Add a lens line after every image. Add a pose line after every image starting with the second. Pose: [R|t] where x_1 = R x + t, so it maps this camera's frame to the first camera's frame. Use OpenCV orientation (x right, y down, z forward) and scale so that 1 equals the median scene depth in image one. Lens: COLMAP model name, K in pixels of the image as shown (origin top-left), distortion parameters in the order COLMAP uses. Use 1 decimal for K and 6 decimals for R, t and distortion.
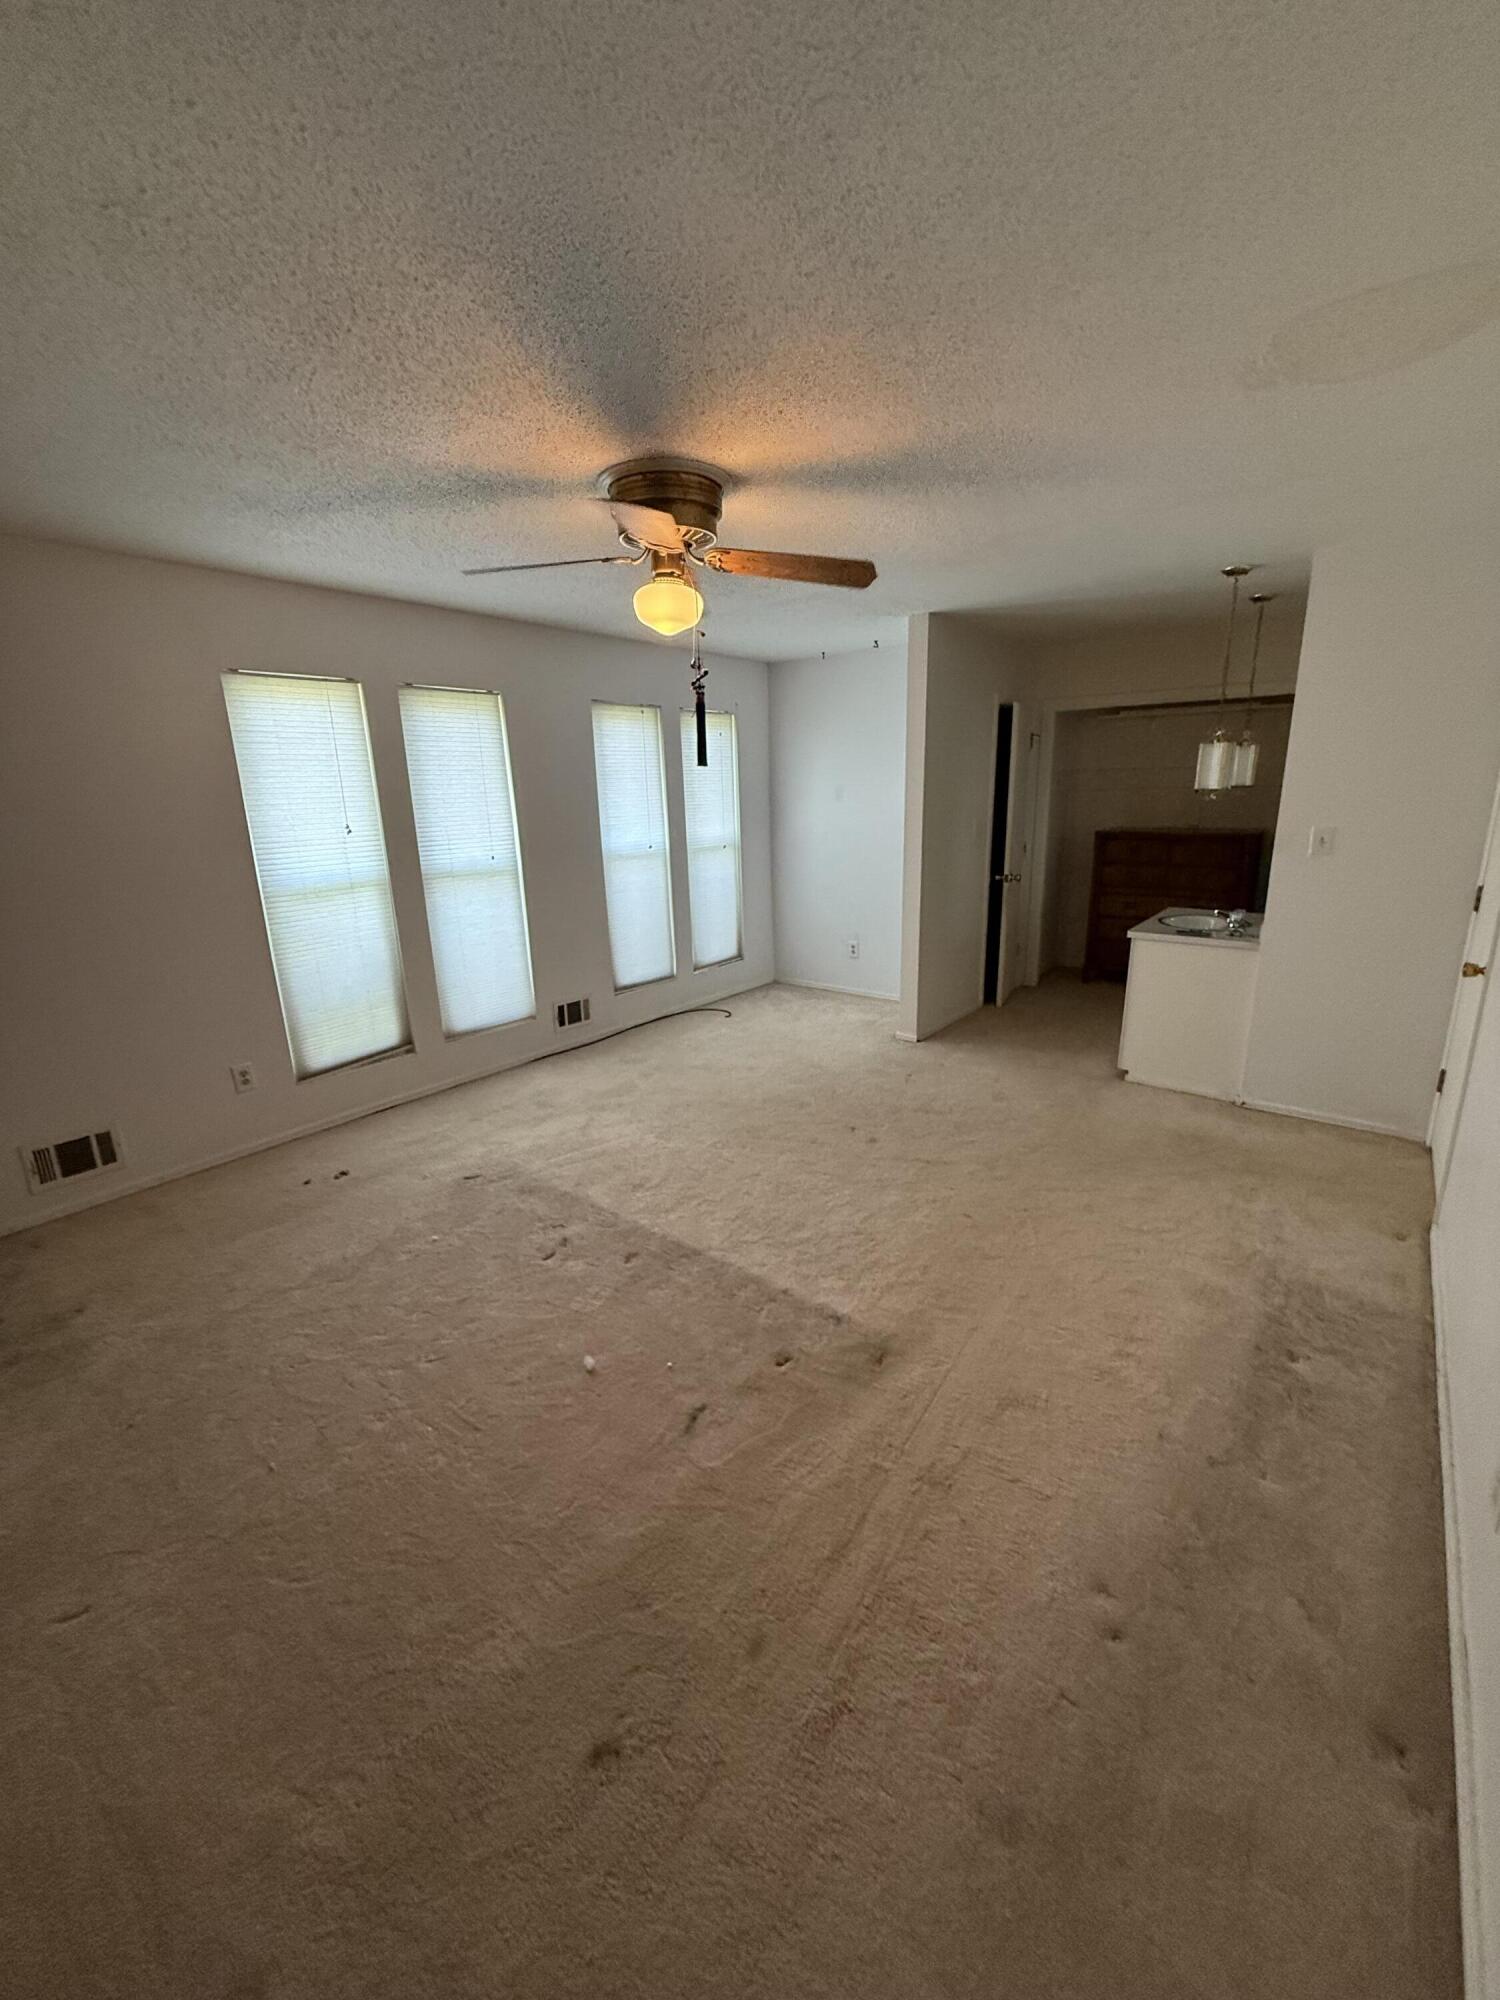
lens RADIAL K [[800.2, 0, 750.5], [0, 800.2, 993.4], [0, 0, 1]] dist [-0.000844, 0.000042]
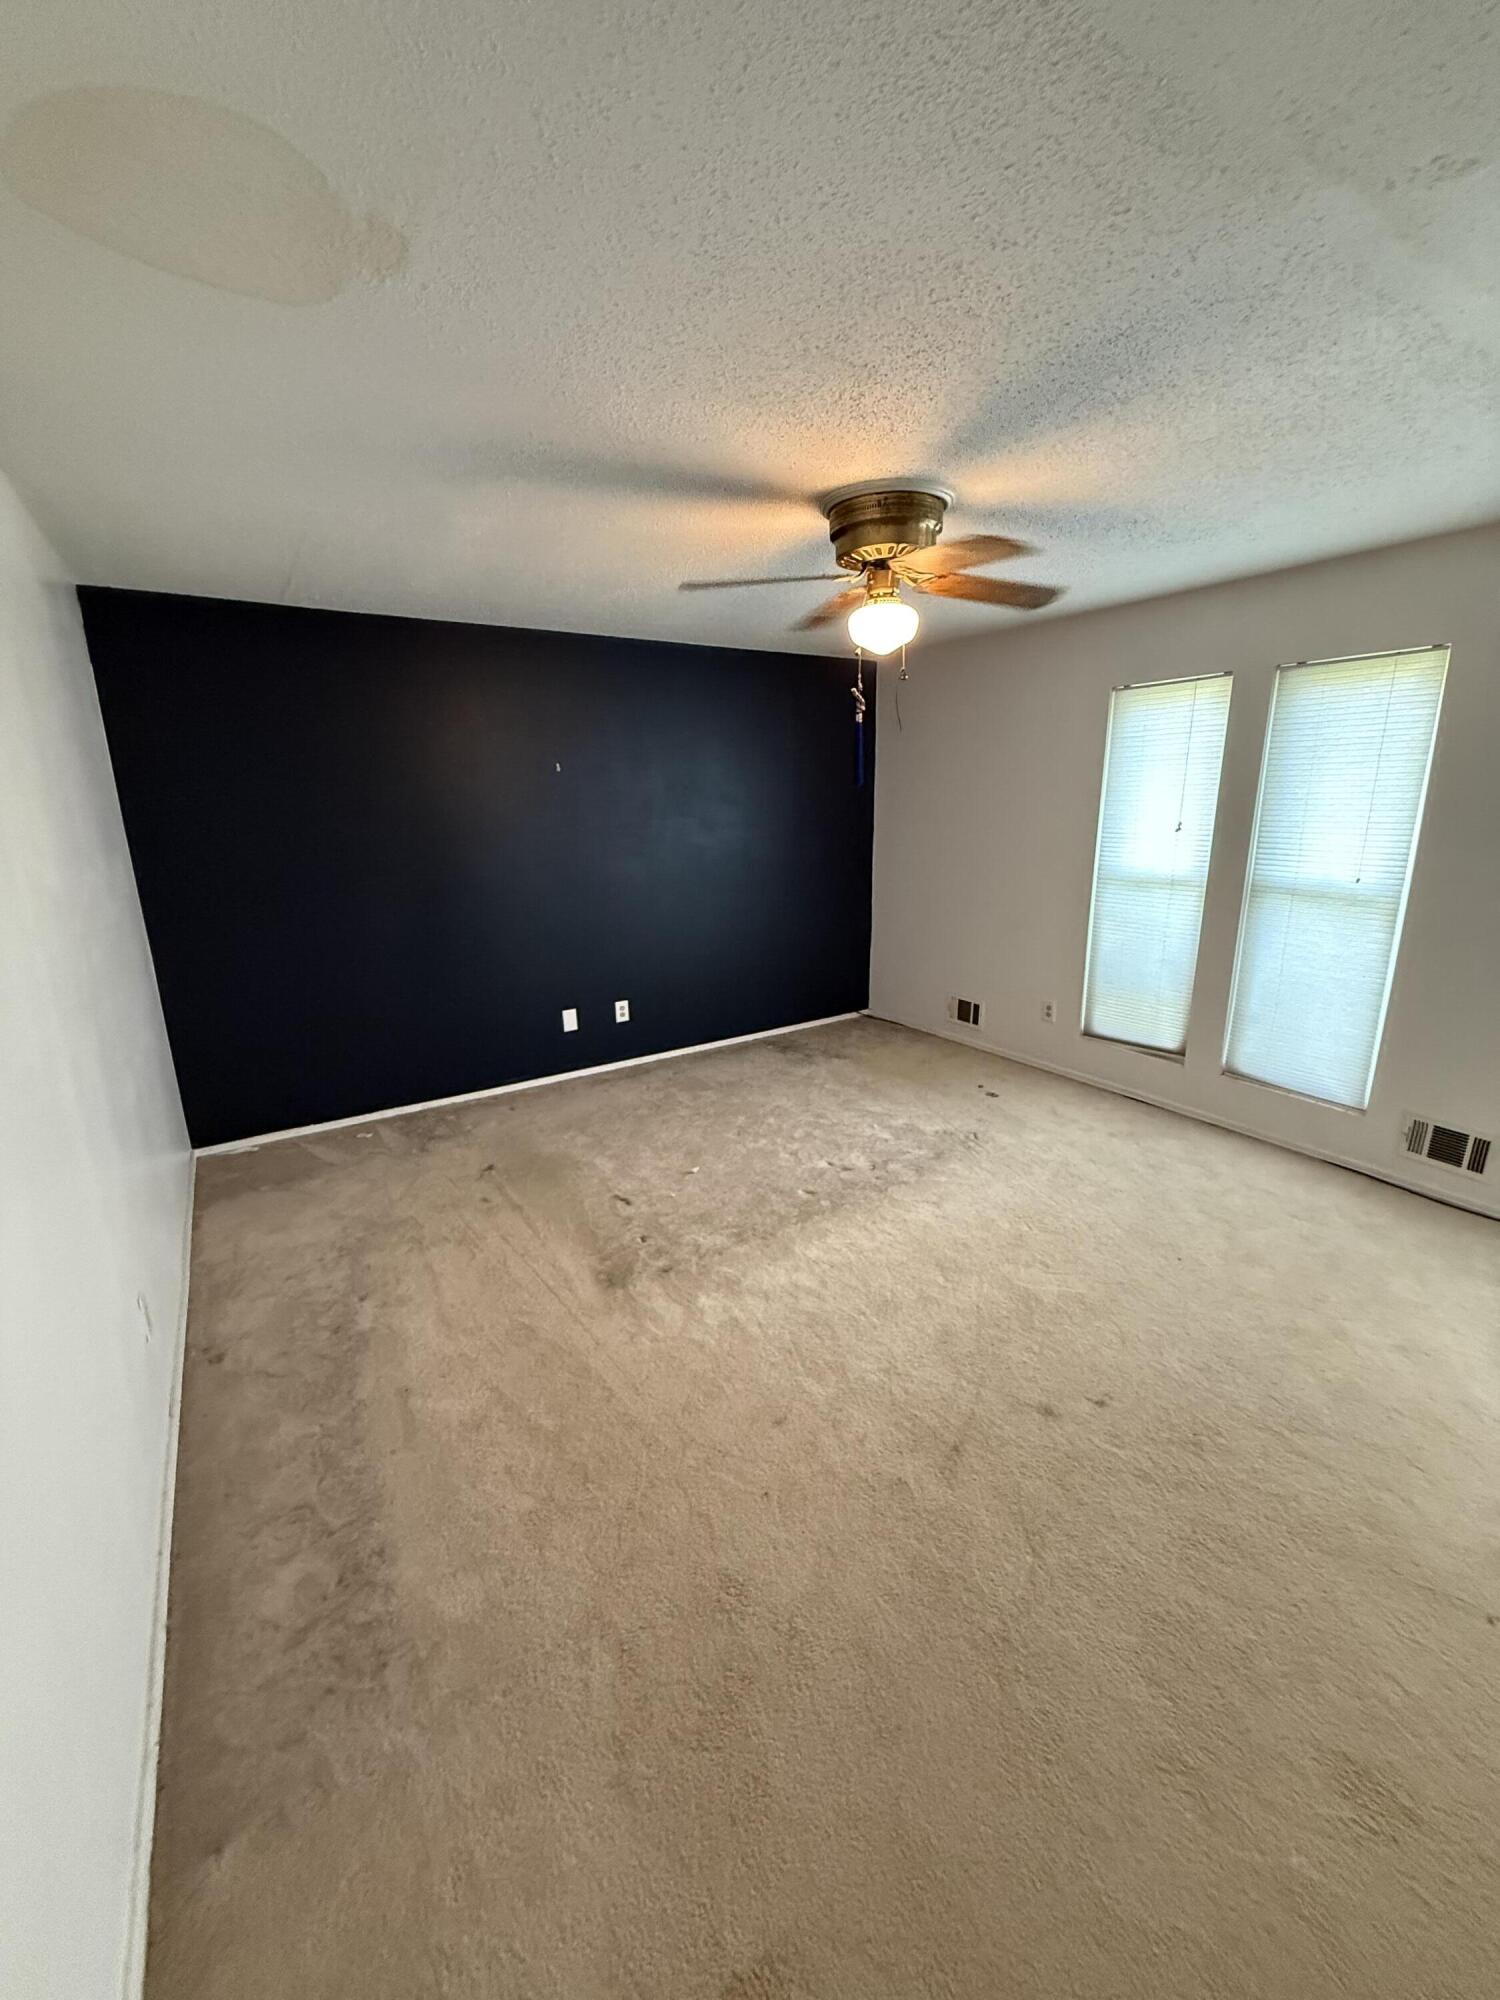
lens RADIAL K [[800.2, 0, 748.9], [0, 800.2, 1003.8], [0, 0, 1]] dist [-0.000844, 0.000042]
pose [[-0.303224, 0.264738, -0.915406, 0.590998], [-0.228635, 0.912361, 0.339592, -0.199665], [0.925084, 0.312267, -0.216121, 0.714665]]
